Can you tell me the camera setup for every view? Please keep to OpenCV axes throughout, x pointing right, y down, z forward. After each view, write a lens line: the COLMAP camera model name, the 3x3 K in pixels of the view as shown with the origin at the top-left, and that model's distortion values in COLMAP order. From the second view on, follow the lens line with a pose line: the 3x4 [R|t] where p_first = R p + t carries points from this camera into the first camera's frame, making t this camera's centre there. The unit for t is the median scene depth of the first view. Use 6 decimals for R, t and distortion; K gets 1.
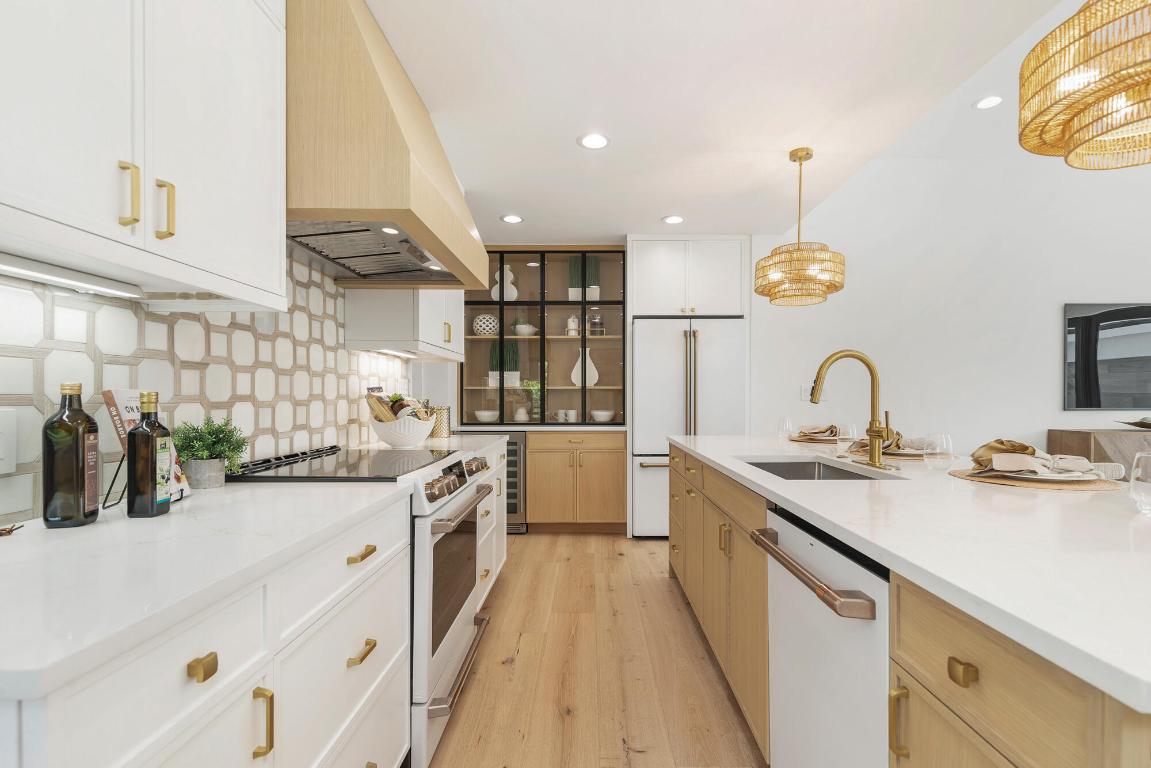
lens RADIAL K [[529.4, 0, 587.2], [0, 529.4, 396.0], [0, 0, 1]] dist [0.002204, 0.000060]
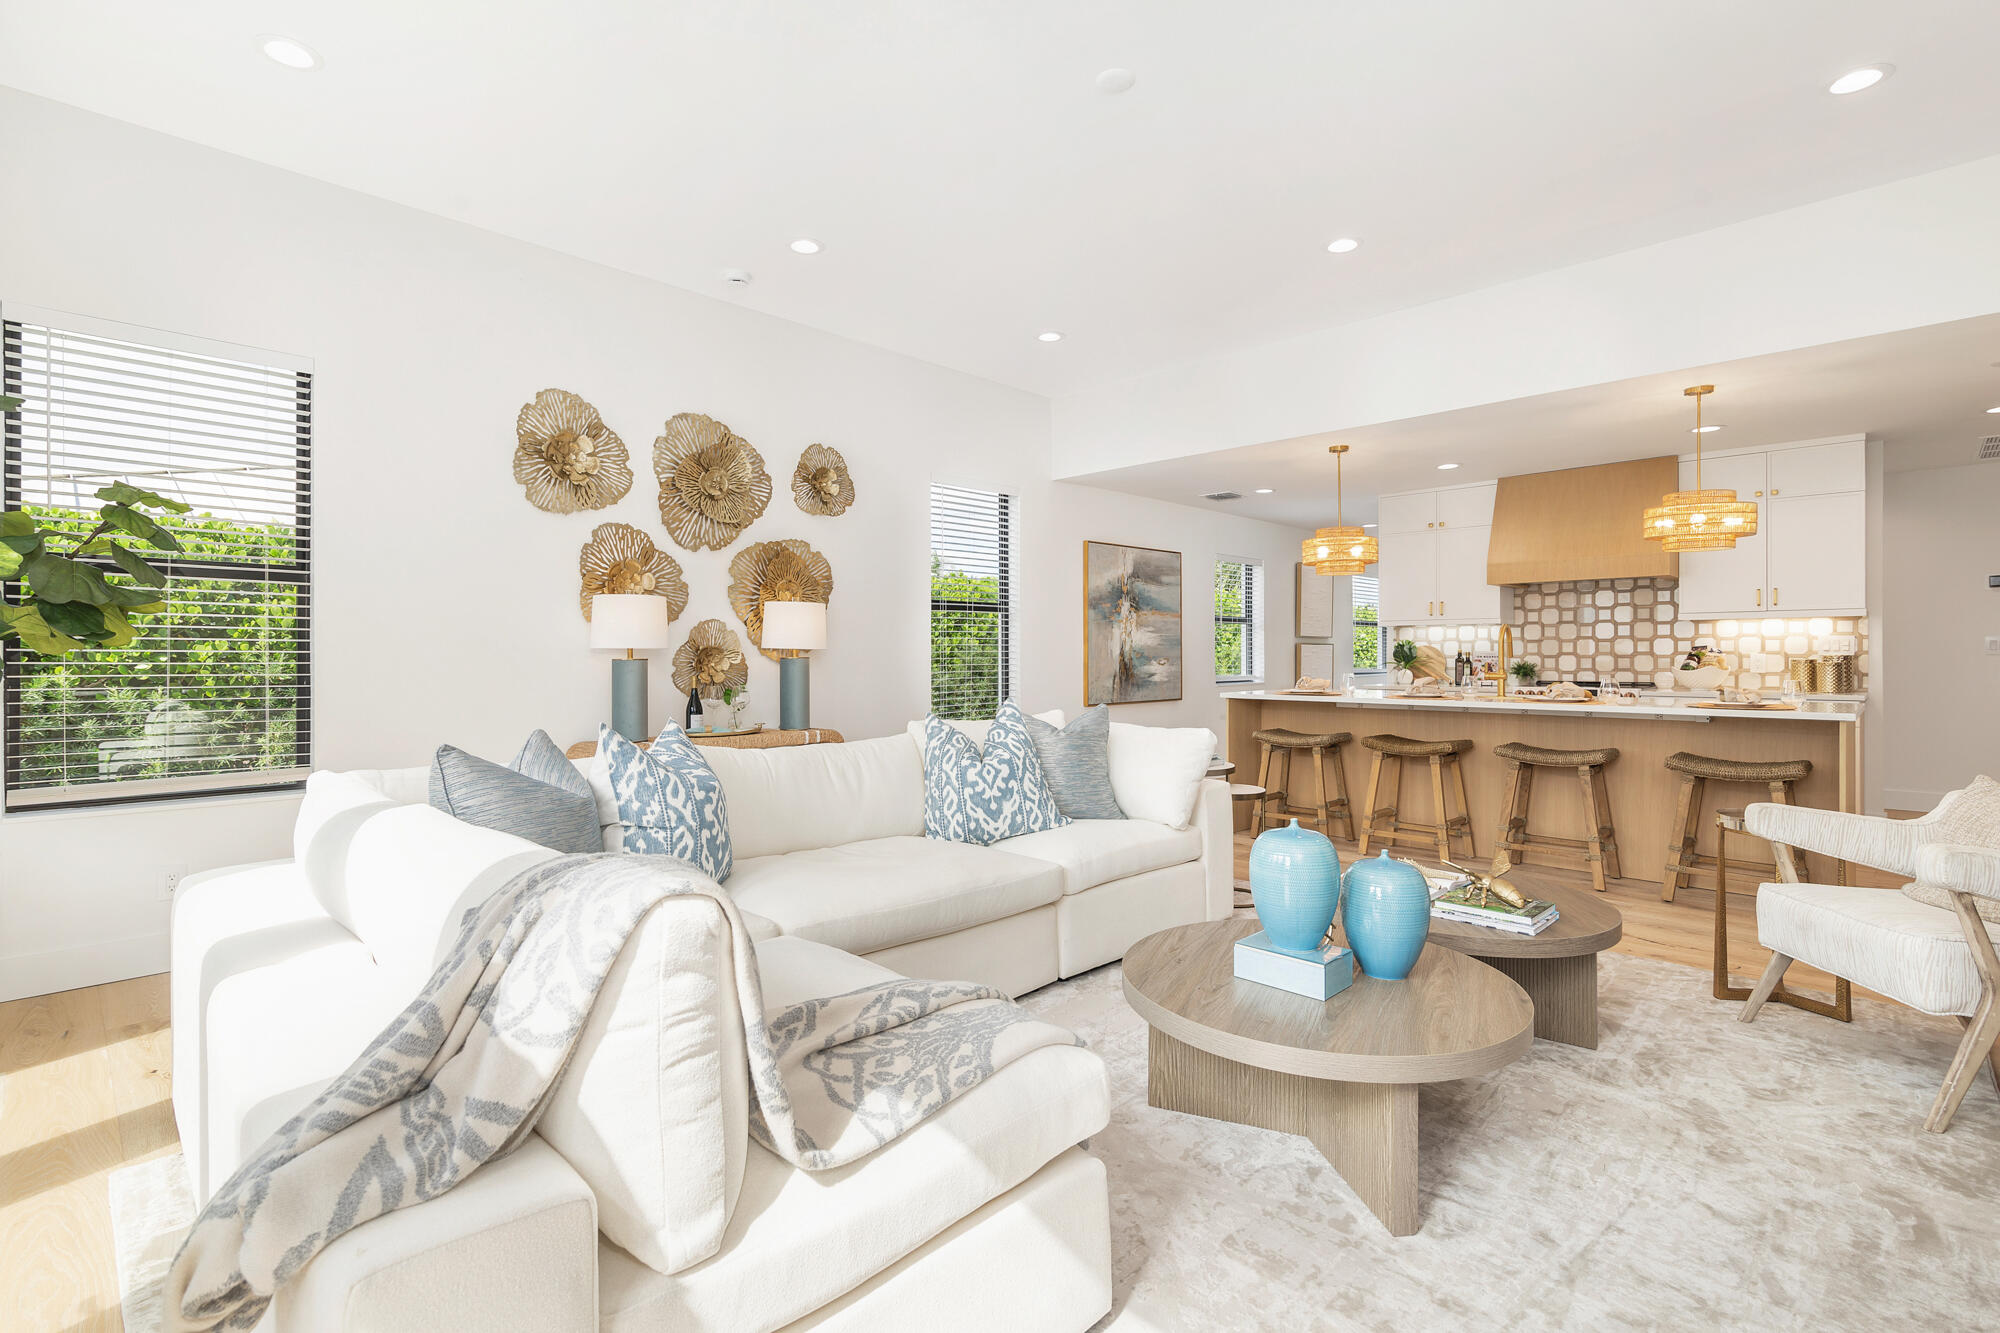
lens RADIAL K [[919.8, 0, 997.4], [0, 919.8, 660.1], [0, 0, 1]] dist [0.002204, 0.000060]
pose [[-0.699754, 0.008955, -0.714328, 3.402163], [0.004753, 0.999958, 0.007879, -0.009492], [0.714368, 0.002118, -0.699767, 1.771898]]
